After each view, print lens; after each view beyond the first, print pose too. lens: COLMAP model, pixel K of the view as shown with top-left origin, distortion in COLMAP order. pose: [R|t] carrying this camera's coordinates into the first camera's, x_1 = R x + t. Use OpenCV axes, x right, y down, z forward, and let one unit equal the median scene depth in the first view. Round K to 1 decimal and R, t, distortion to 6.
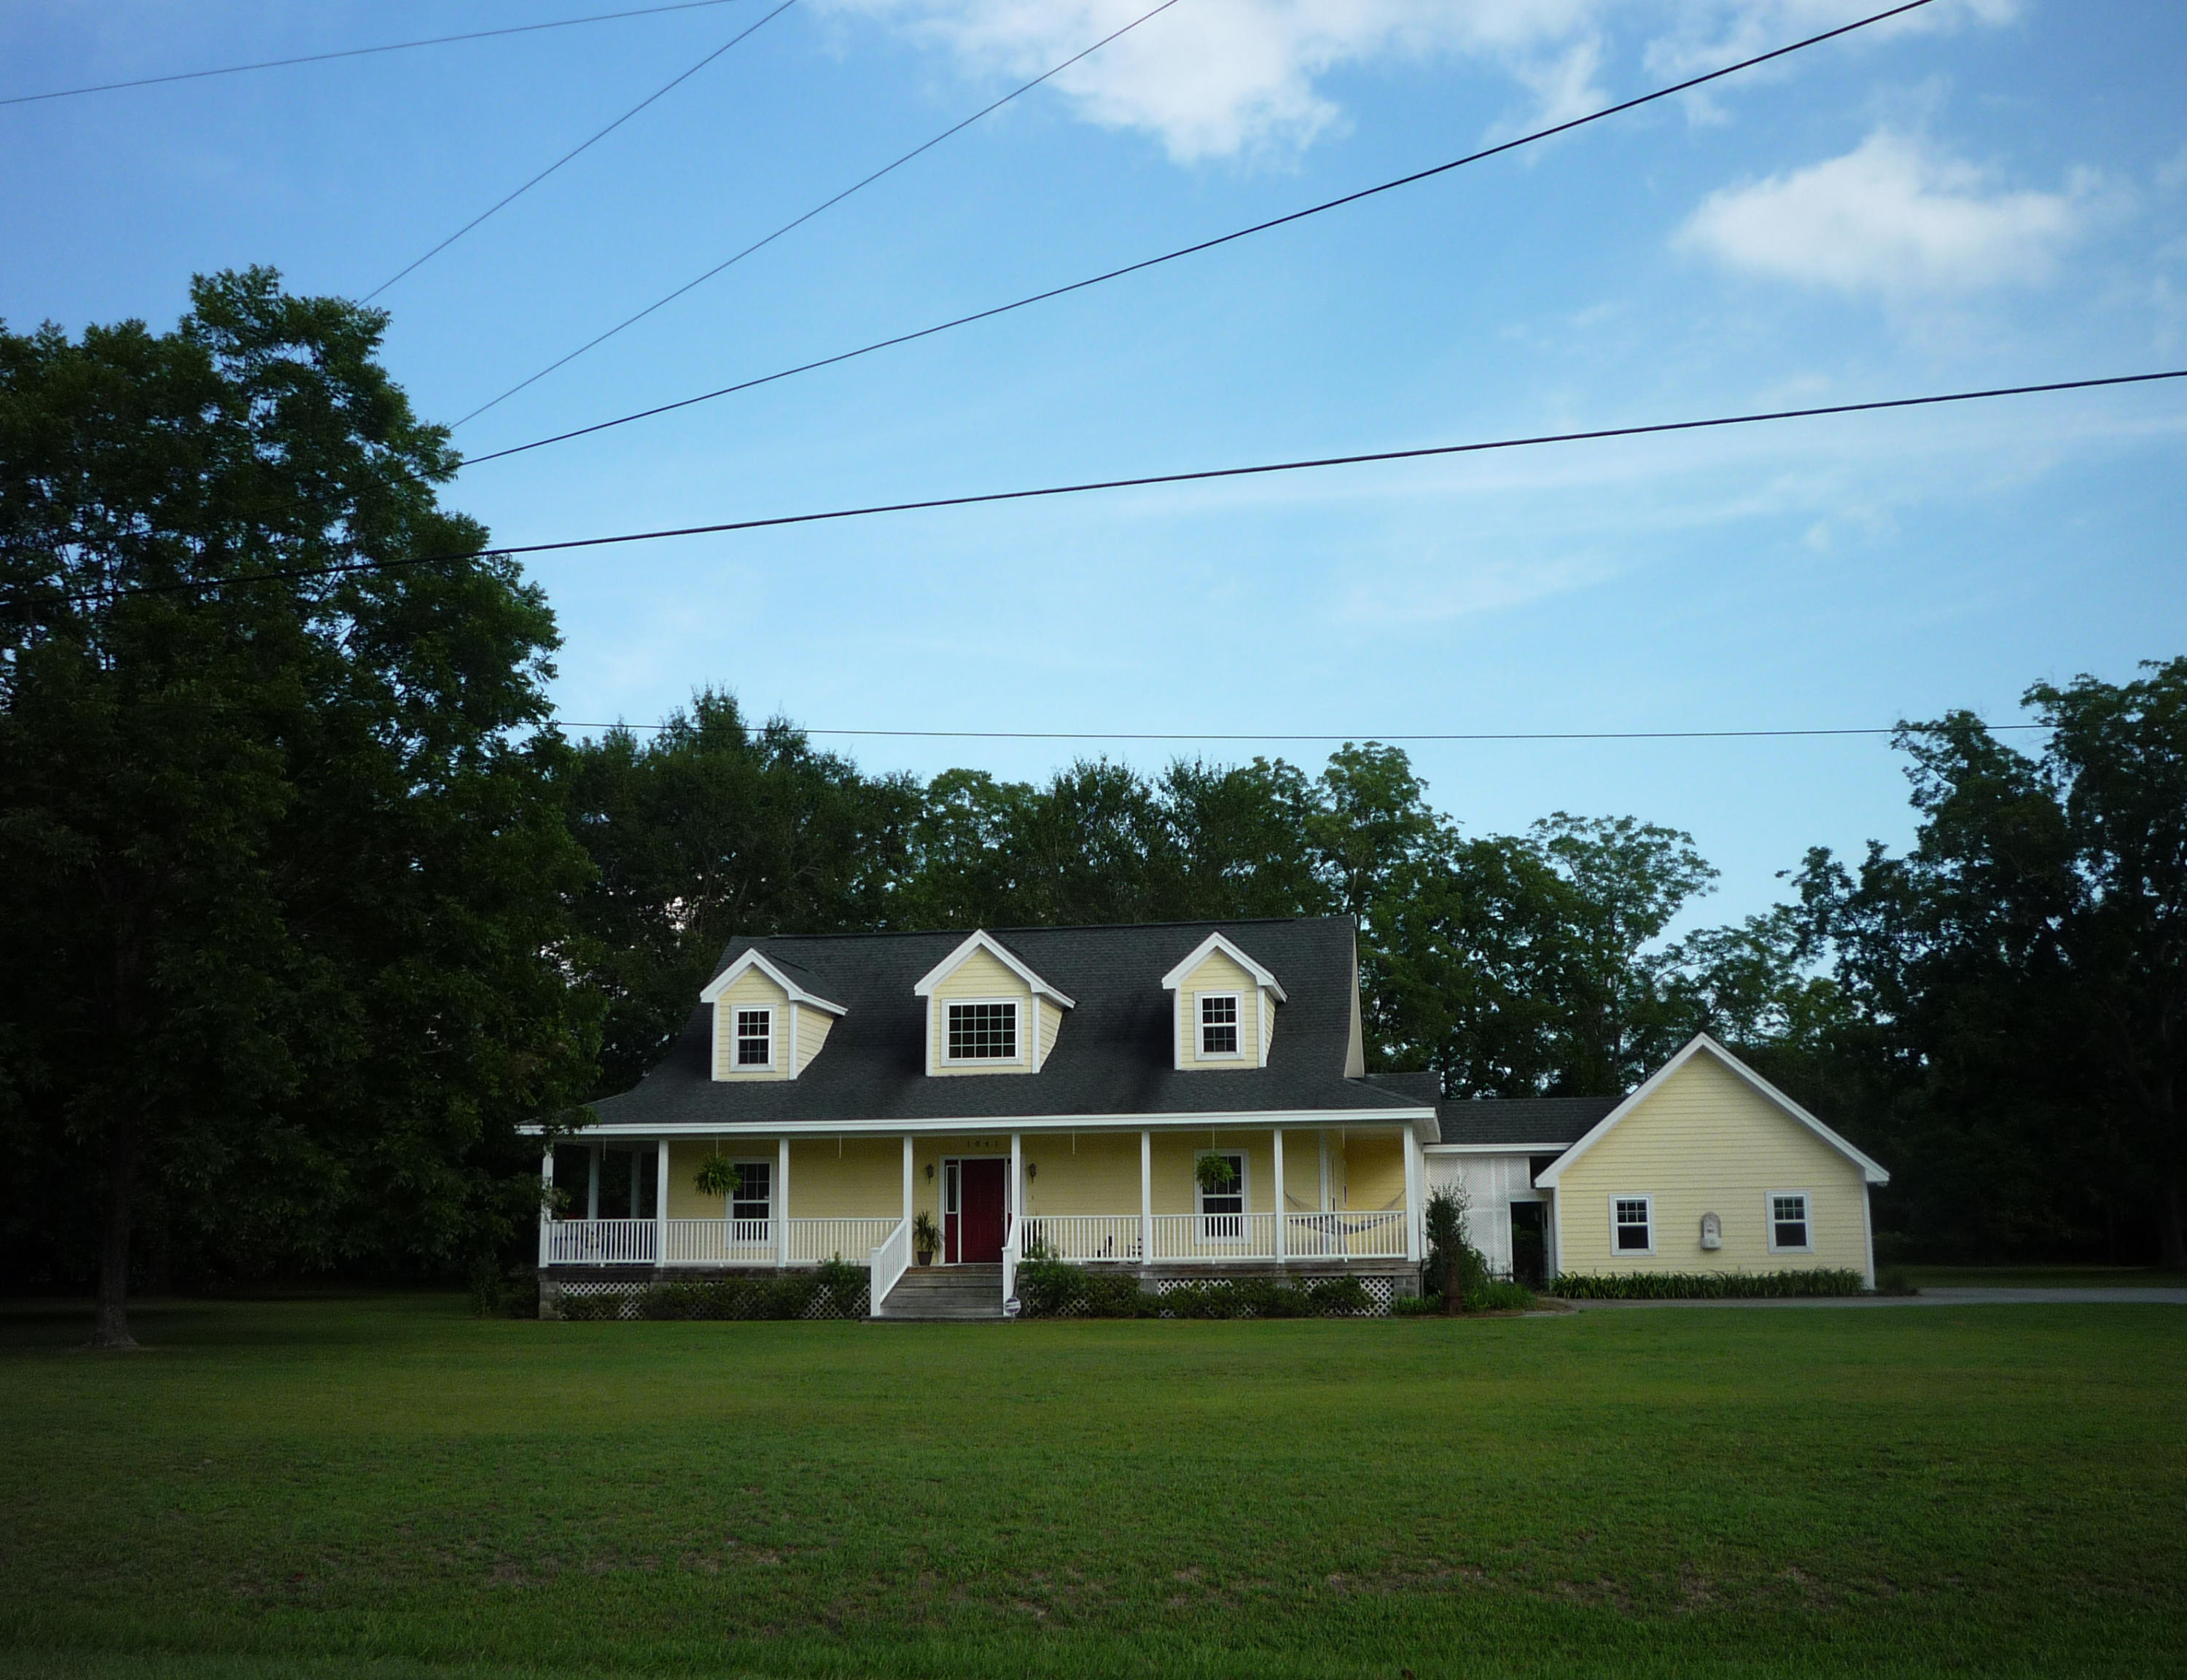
lens RADIAL K [[2165.0, 0, 1091.0], [0, 2165.0, 838.7], [0, 0, 1]] dist [-0.095757, 0.000000]
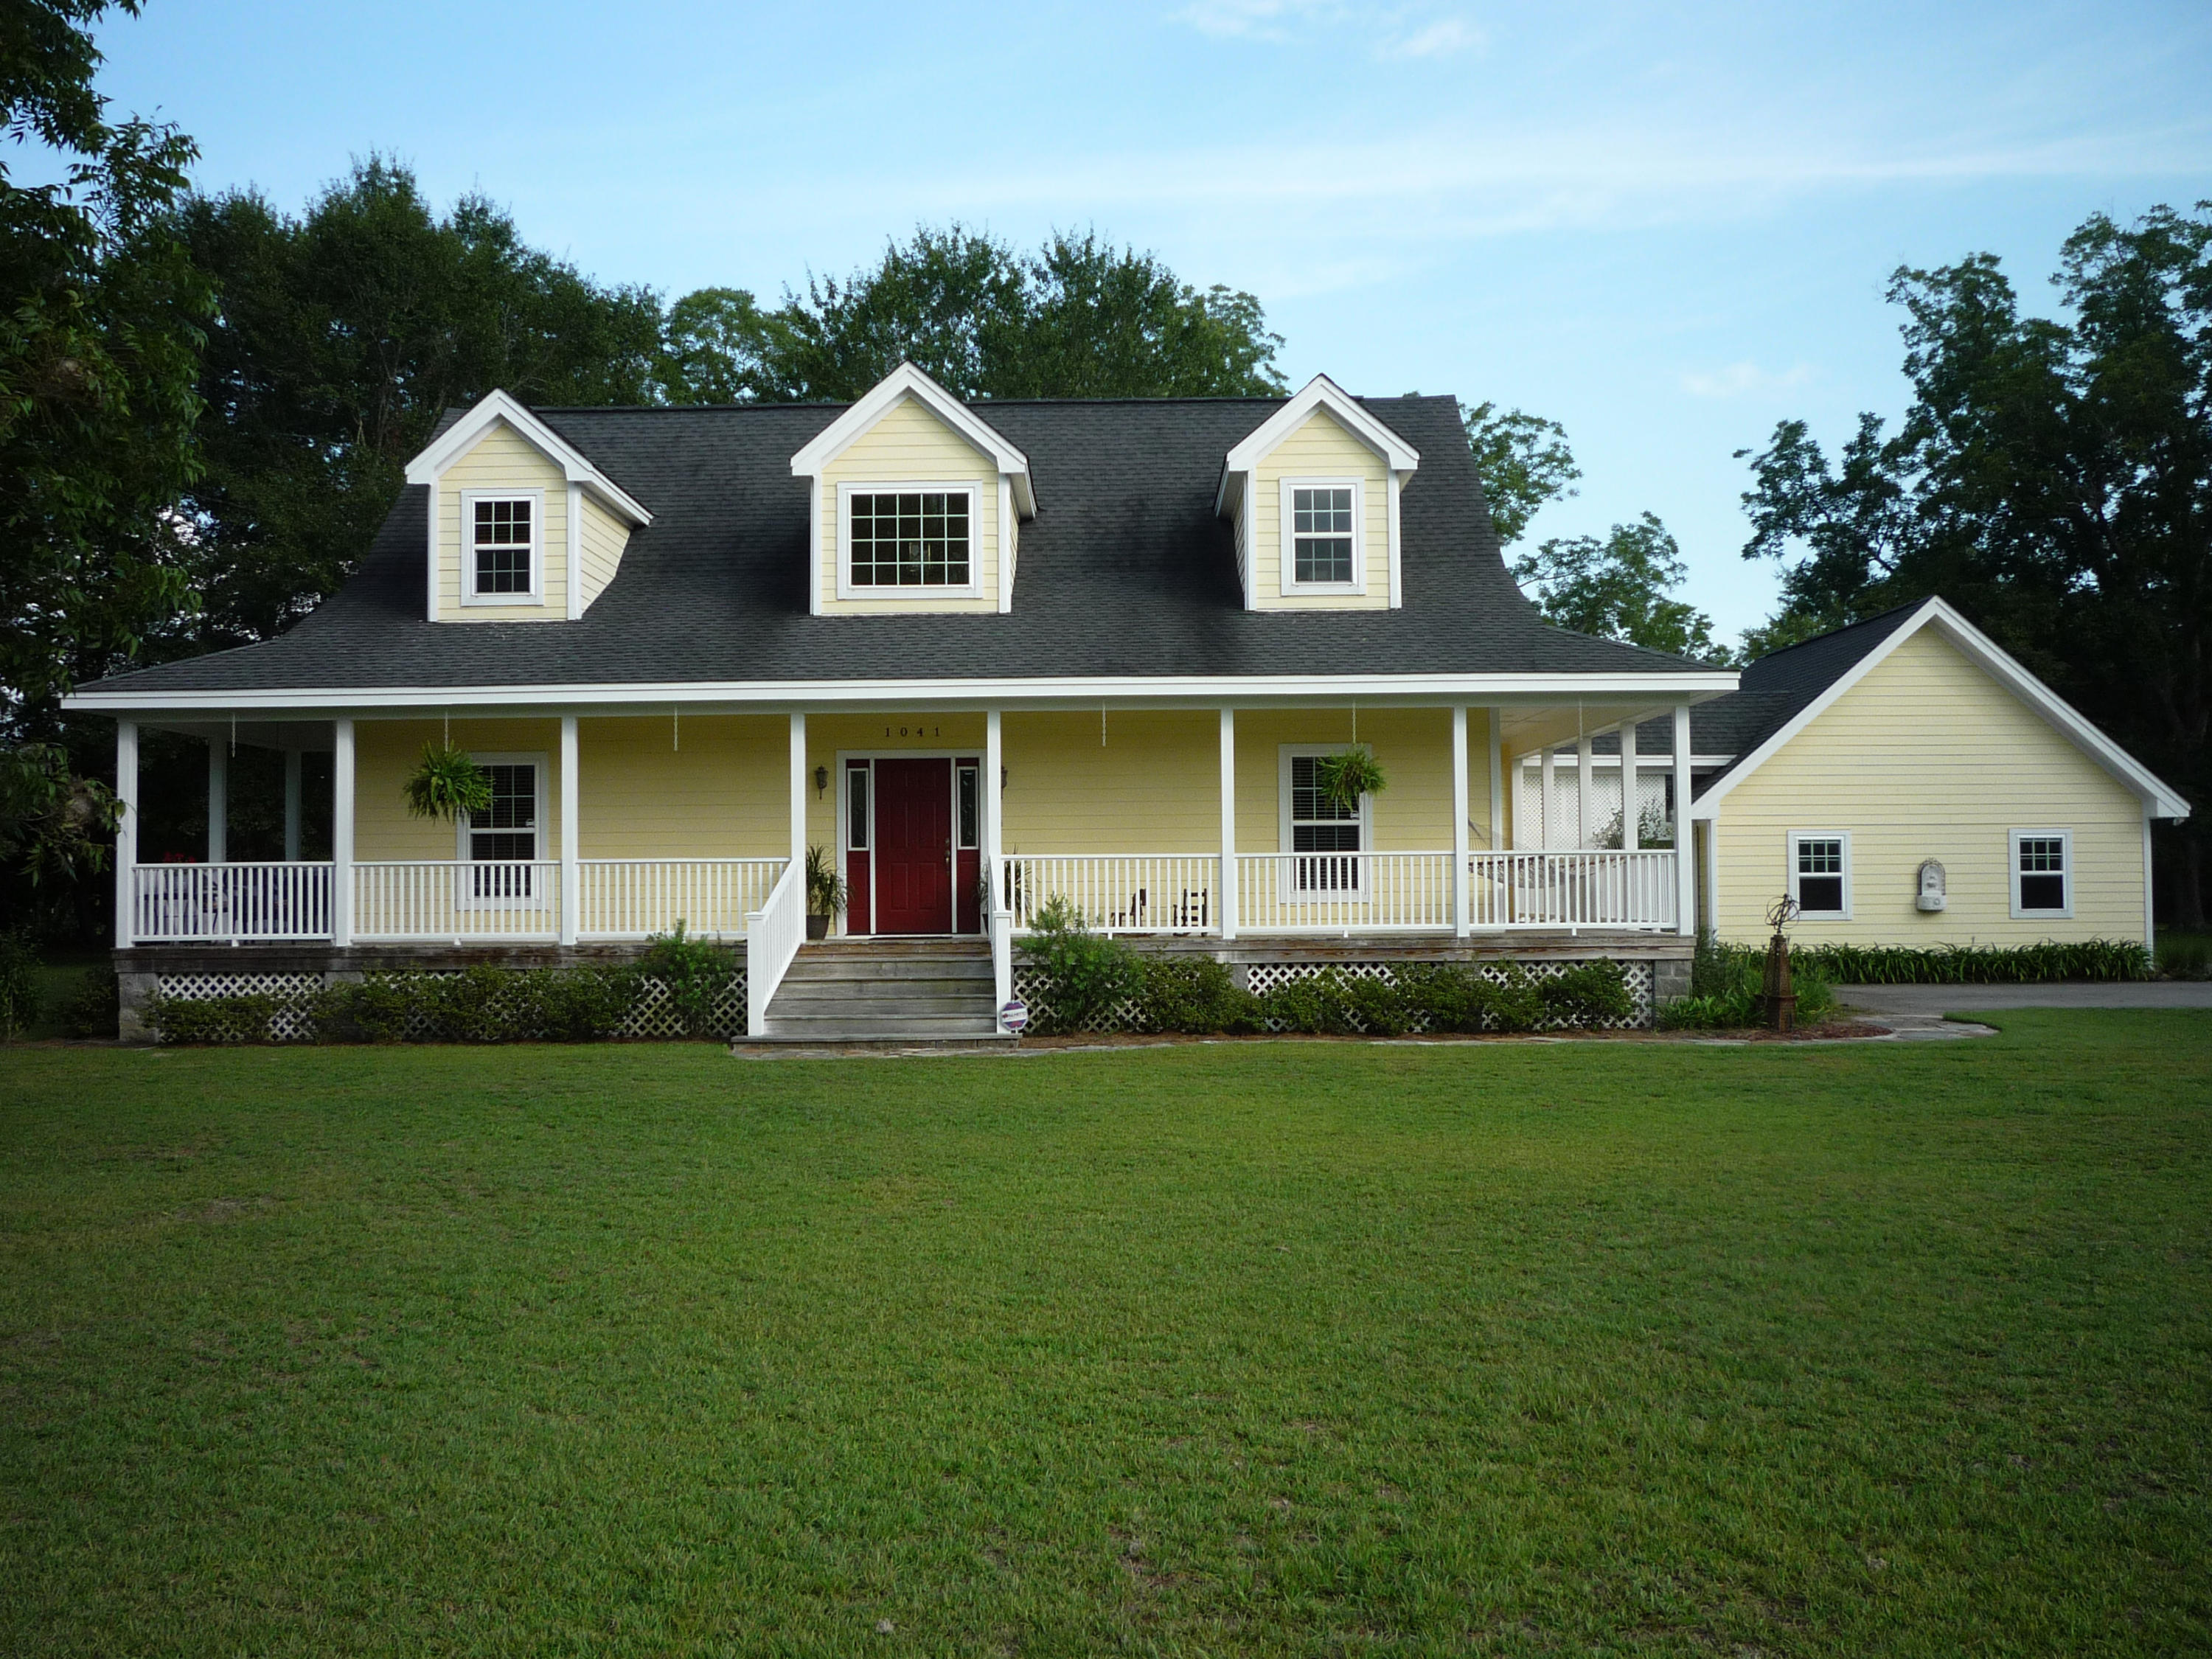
lens RADIAL K [[2148.4, 0, 1103.4], [0, 2148.4, 836.5], [0, 0, 1]] dist [-0.059933, 0.000000]
pose [[0.987018, 0.004742, 0.160537, -0.090826], [-0.030442, 0.986968, 0.158009, 0.074718], [-0.157696, -0.160845, 0.974300, 0.416638]]
